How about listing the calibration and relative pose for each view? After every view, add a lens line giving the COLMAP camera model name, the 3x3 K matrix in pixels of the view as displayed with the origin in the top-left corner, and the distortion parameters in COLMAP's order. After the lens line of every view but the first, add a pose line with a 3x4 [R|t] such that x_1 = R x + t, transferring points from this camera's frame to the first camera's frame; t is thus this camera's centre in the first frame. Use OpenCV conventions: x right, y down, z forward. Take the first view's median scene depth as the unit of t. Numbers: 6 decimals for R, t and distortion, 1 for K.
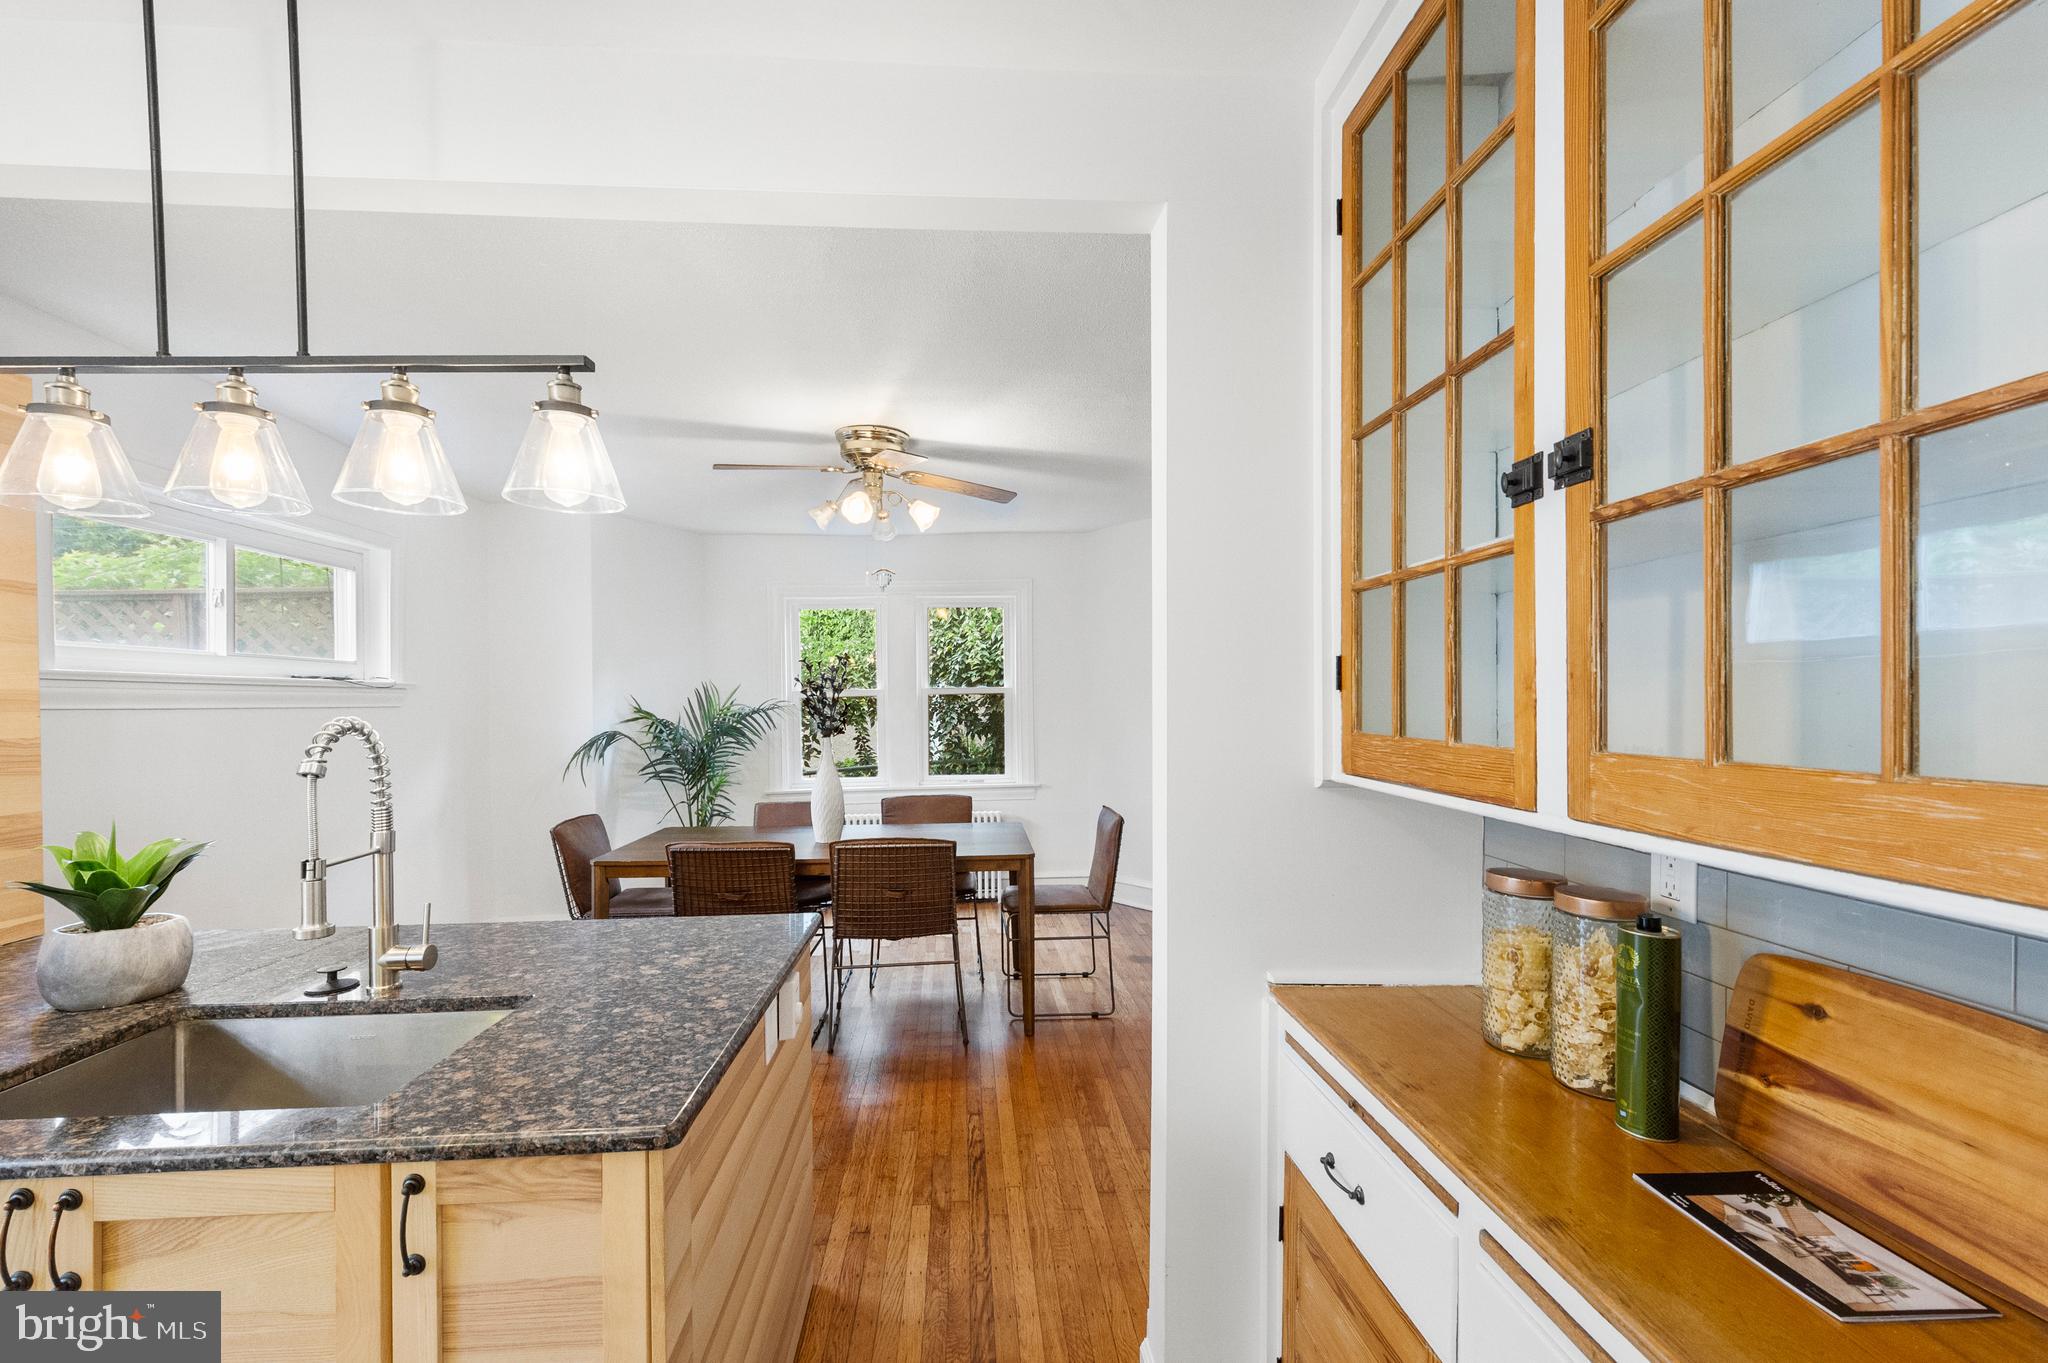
lens RADIAL K [[849.4, 0, 1024.1], [0, 849.4, 706.9], [0, 0, 1]] dist [0.000808, -0.000445]
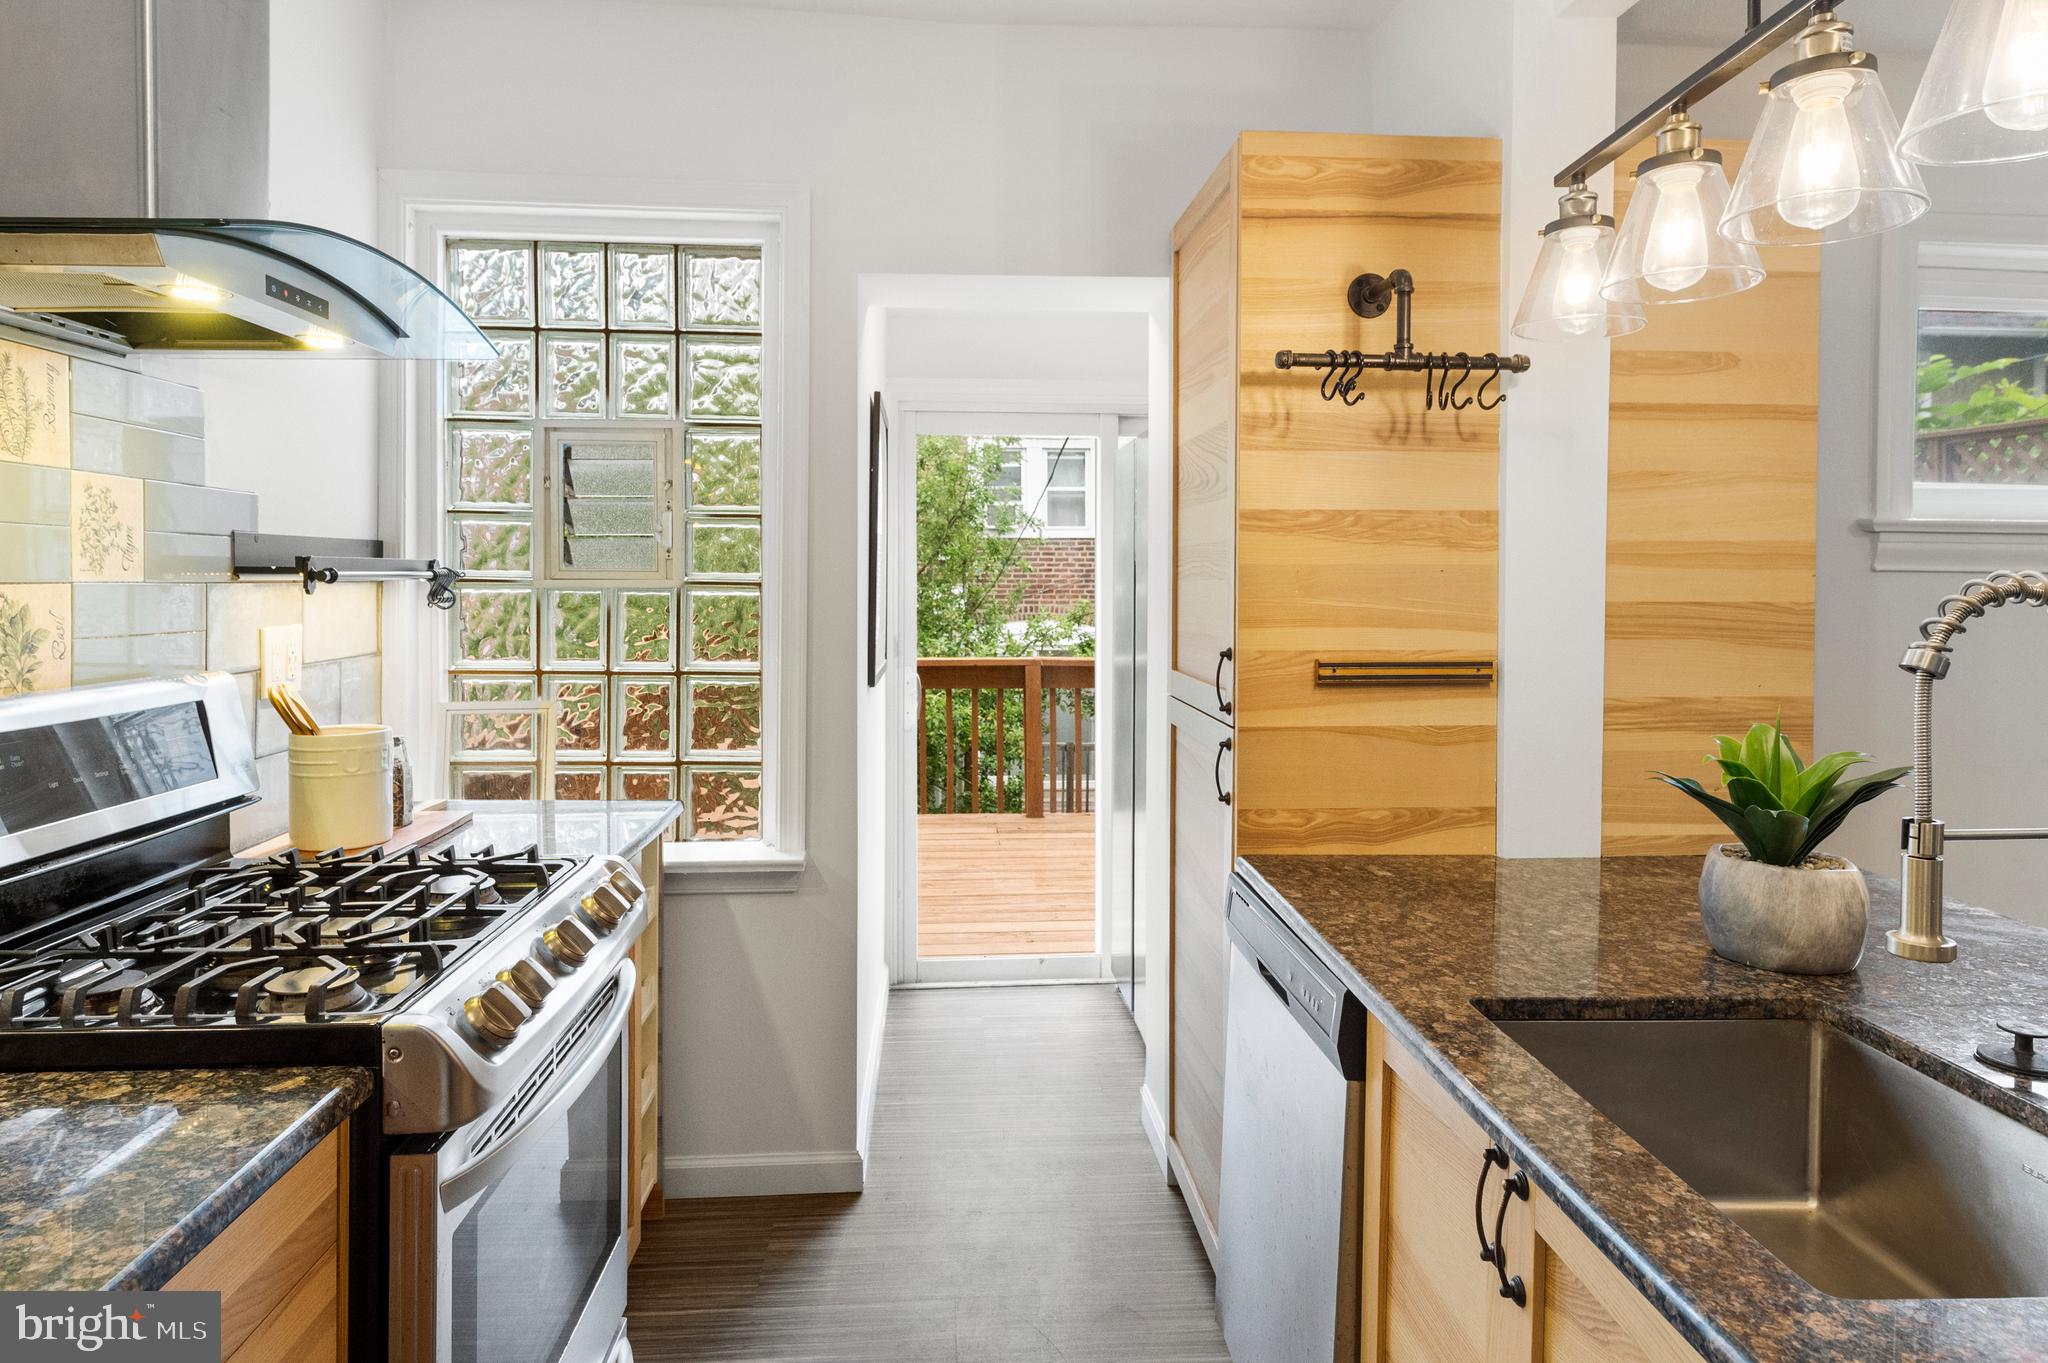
lens RADIAL K [[1244.3, 0, 1026.0], [0, 1244.3, 604.7], [0, 0, 1]] dist [0.008612, 0.001074]
pose [[-0.009158, 0.030080, -0.999506, -0.001049], [-0.014833, 0.999433, 0.030214, 0.017822], [0.999848, 0.015102, -0.008706, 0.375746]]
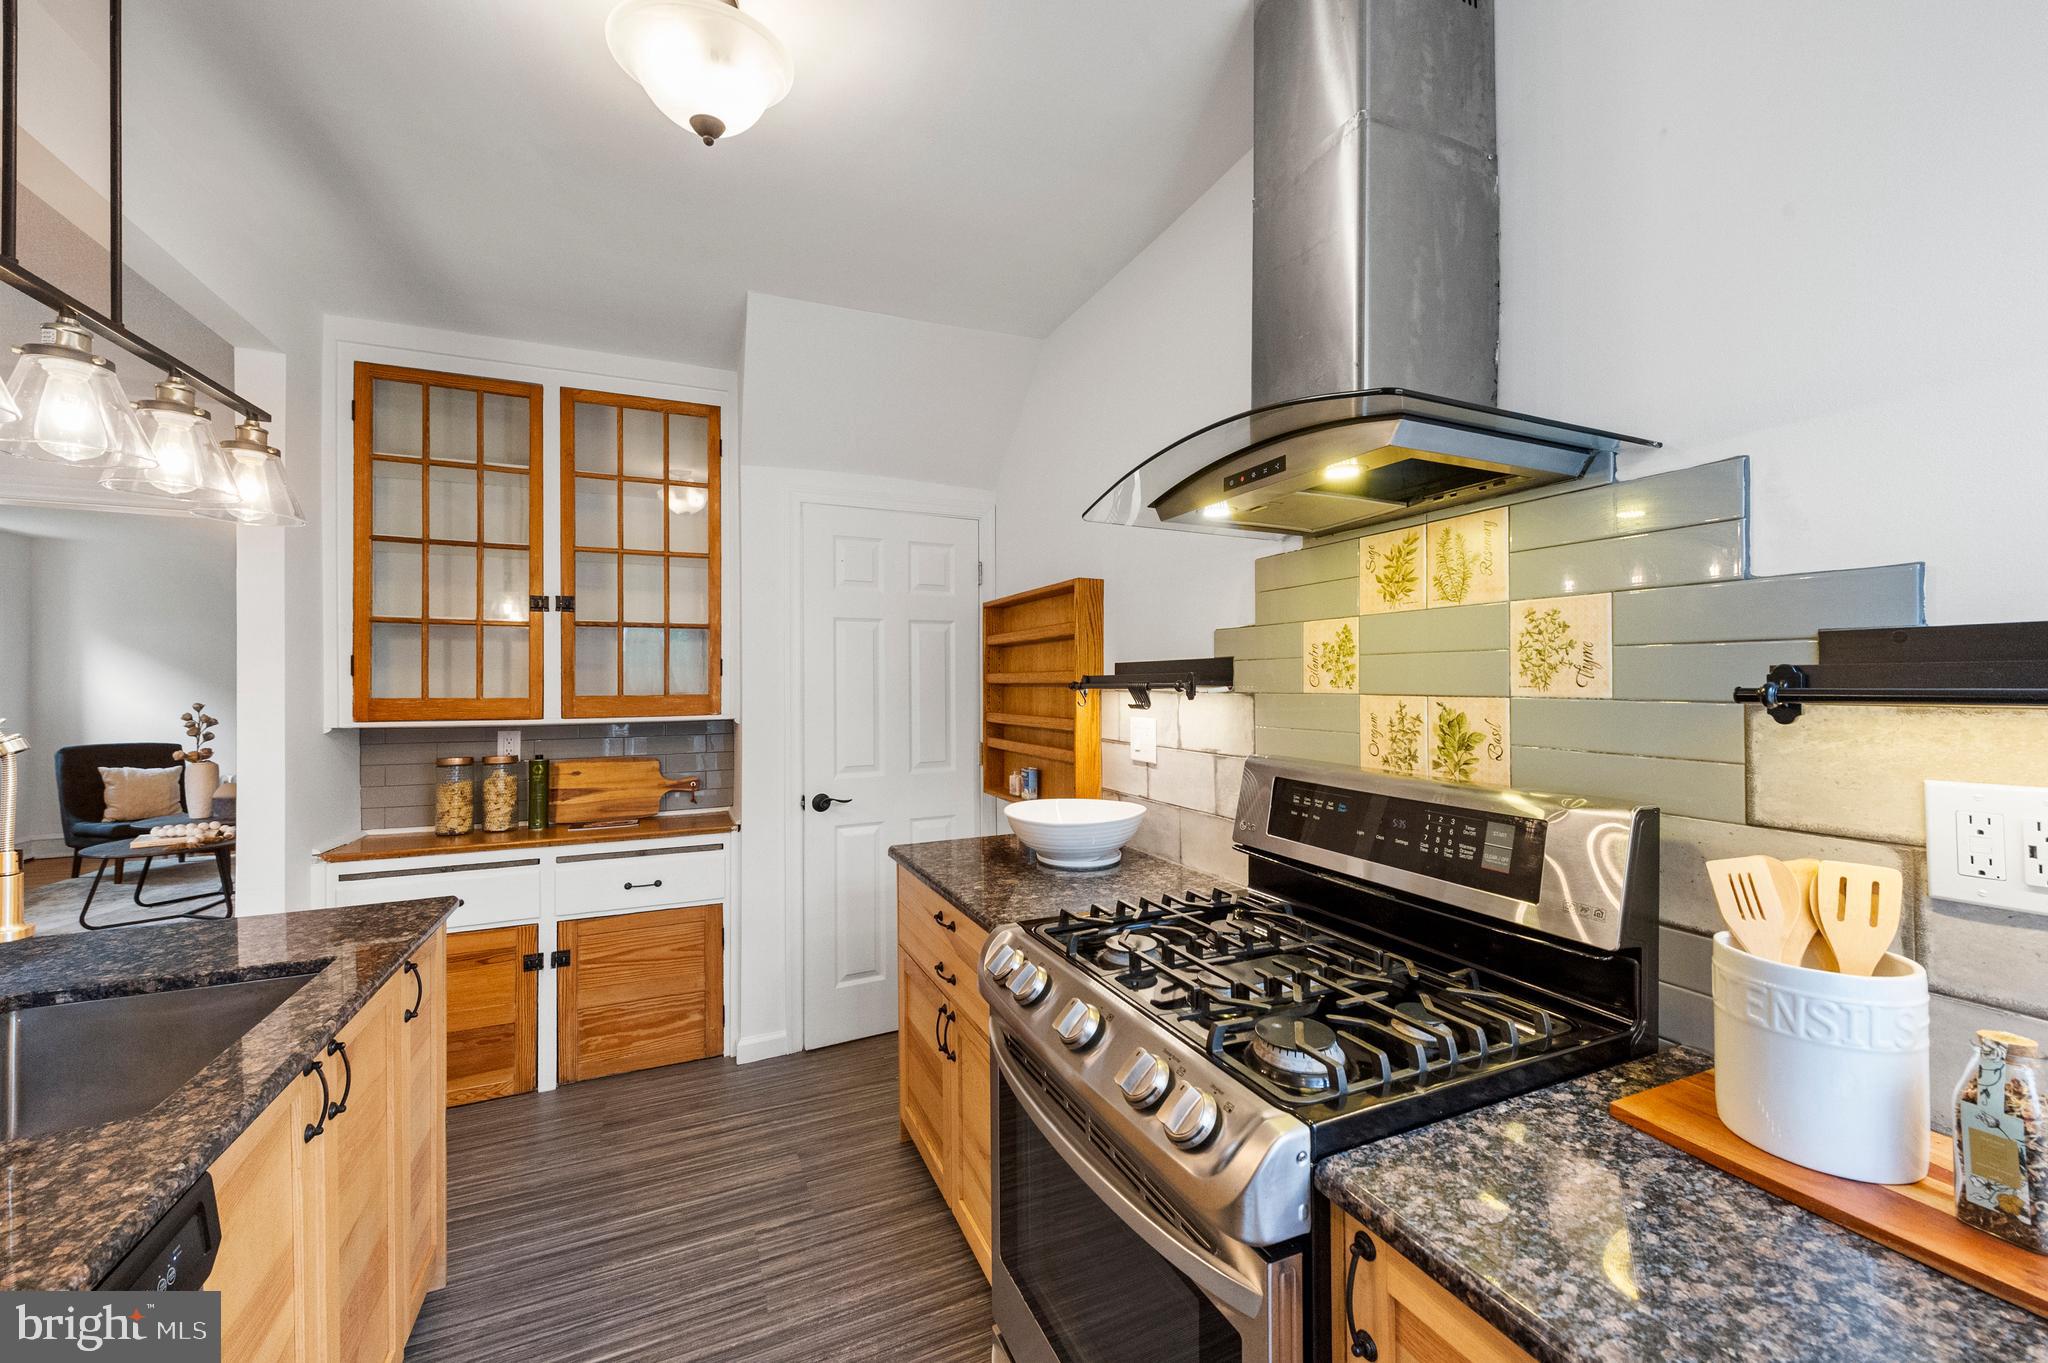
lens RADIAL K [[808.5, 0, 1024.0], [0, 808.5, 681.5], [0, 0, 1]] dist [0.000021, 0.000005]
pose [[-0.337897, 0.009413, 0.941136, -1.839160], [0.015246, 0.999874, -0.004527, 0.024534], [-0.941059, 0.012818, -0.337998, 0.279078]]
